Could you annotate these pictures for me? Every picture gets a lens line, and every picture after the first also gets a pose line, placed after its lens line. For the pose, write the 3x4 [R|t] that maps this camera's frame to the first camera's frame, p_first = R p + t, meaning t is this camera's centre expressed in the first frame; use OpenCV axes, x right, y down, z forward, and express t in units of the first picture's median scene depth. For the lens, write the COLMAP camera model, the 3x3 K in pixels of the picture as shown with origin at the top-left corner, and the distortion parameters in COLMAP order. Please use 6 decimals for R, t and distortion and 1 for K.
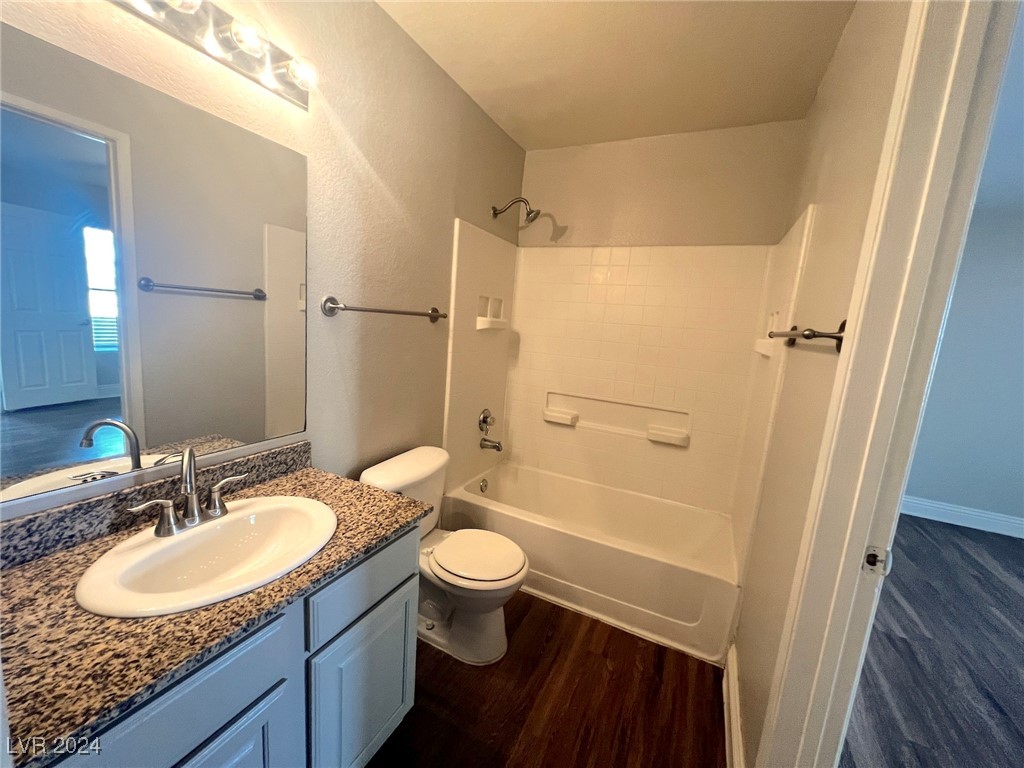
lens RADIAL K [[409.0, 0, 509.5], [0, 409.0, 384.1], [0, 0, 1]] dist [0.001812, -0.000147]
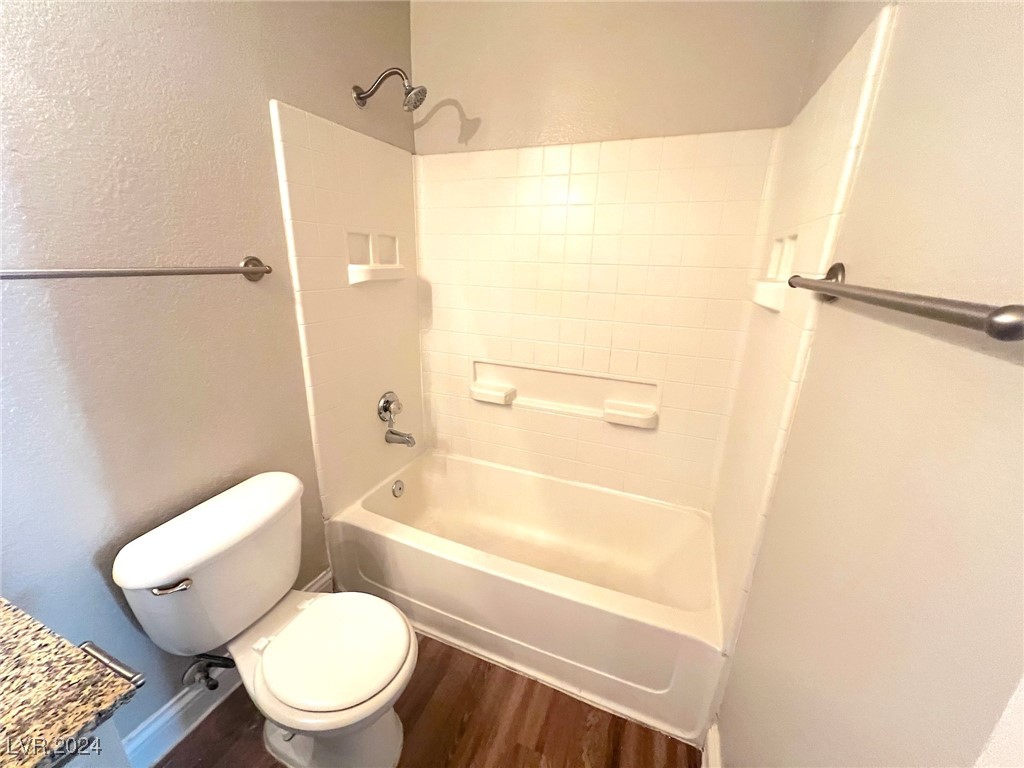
lens RADIAL K [[411.6, 0, 509.4], [0, 411.6, 383.5], [0, 0, 1]] dist [-0.003001, 0.000552]
pose [[0.996643, -0.068586, 0.044704, 0.140801], [0.061093, 0.986554, 0.151589, -0.057662], [-0.054500, -0.148349, 0.987432, 0.285377]]
